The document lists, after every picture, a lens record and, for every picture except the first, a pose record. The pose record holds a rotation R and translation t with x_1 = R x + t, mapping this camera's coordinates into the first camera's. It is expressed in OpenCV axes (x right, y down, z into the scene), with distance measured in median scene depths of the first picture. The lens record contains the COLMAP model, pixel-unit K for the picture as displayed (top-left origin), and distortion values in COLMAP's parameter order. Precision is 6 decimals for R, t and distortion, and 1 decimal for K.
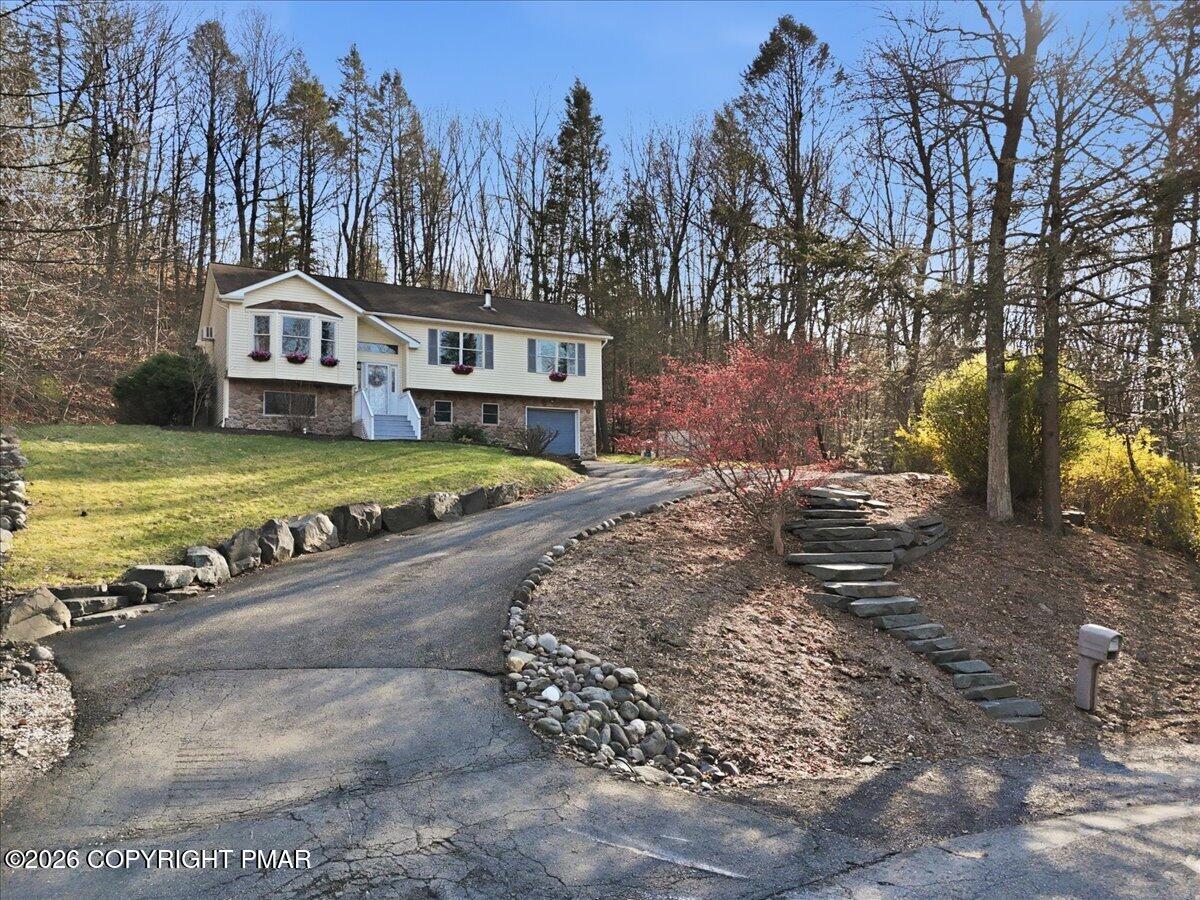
lens RADIAL K [[888.7, 0, 605.6], [0, 888.7, 457.5], [0, 0, 1]] dist [0.066163, -0.051306]
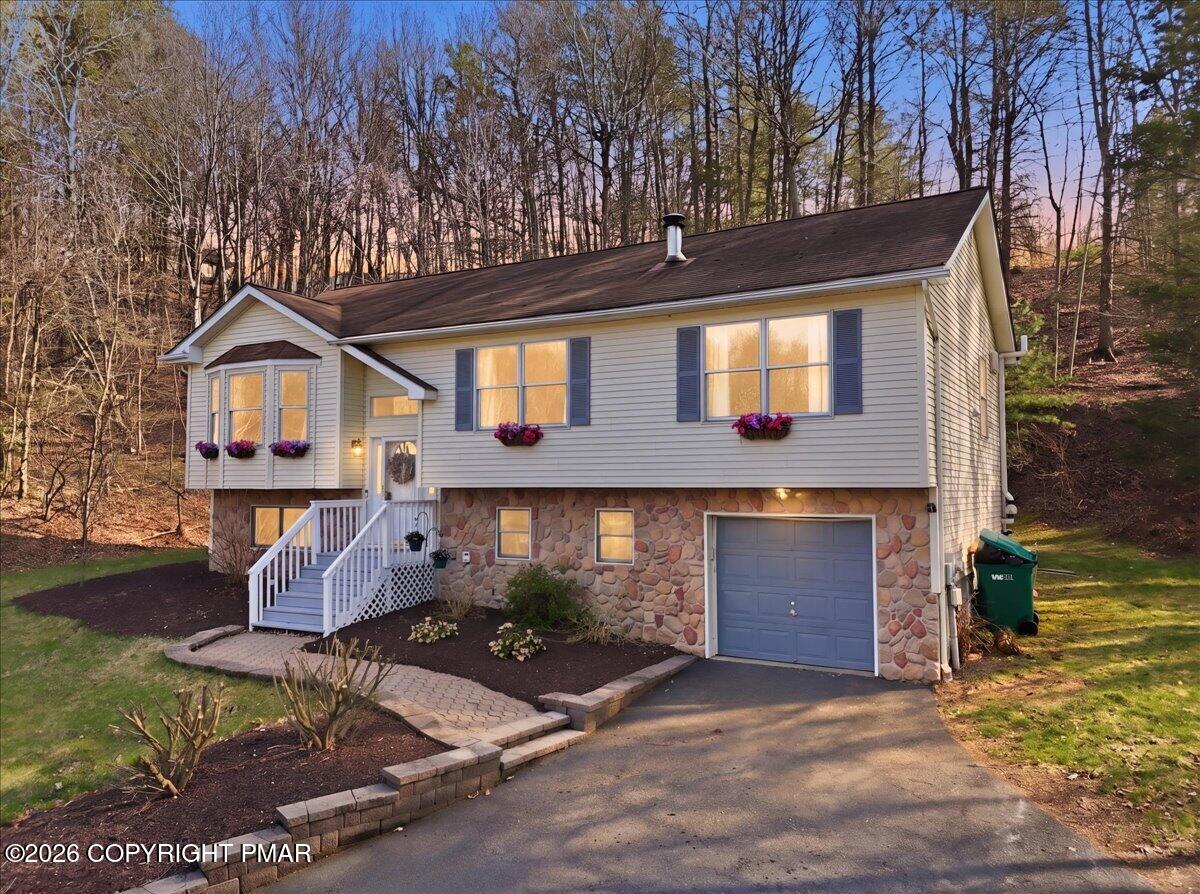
lens RADIAL K [[895.3, 0, 600.0], [0, 895.3, 447.0], [0, 0, 1]] dist [0.108236, -0.188407]
pose [[0.506695, -0.031527, -0.861549, 0.217300], [0.048439, 0.998794, -0.008062, -0.088401], [0.860763, -0.037648, 0.507611, 0.821213]]
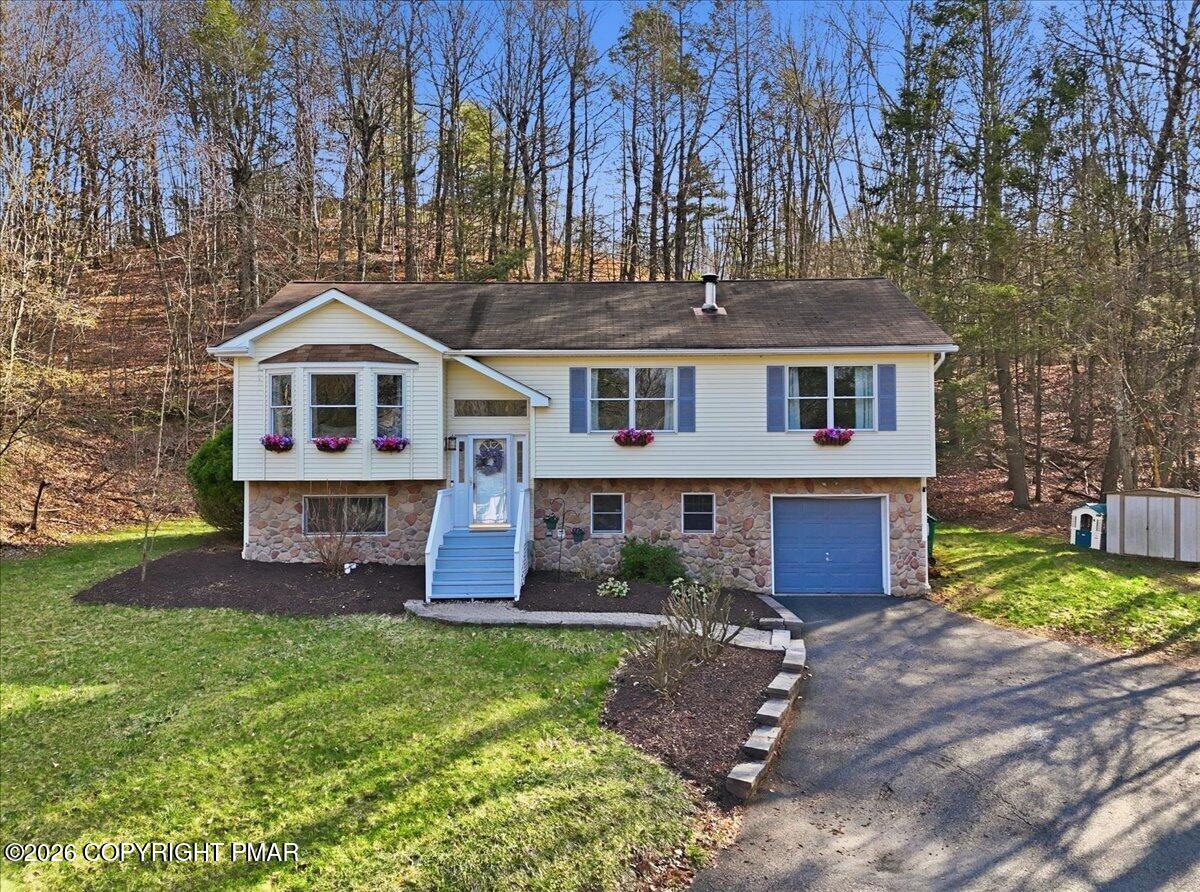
lens RADIAL K [[895.3, 0, 600.0], [0, 895.3, 446.0], [0, 0, 1]] dist [0.108236, -0.188407]
pose [[0.868071, -0.005135, -0.496413, 0.089768], [0.027658, 0.998894, 0.038032, -0.115153], [0.495668, -0.046745, 0.867253, 0.522870]]
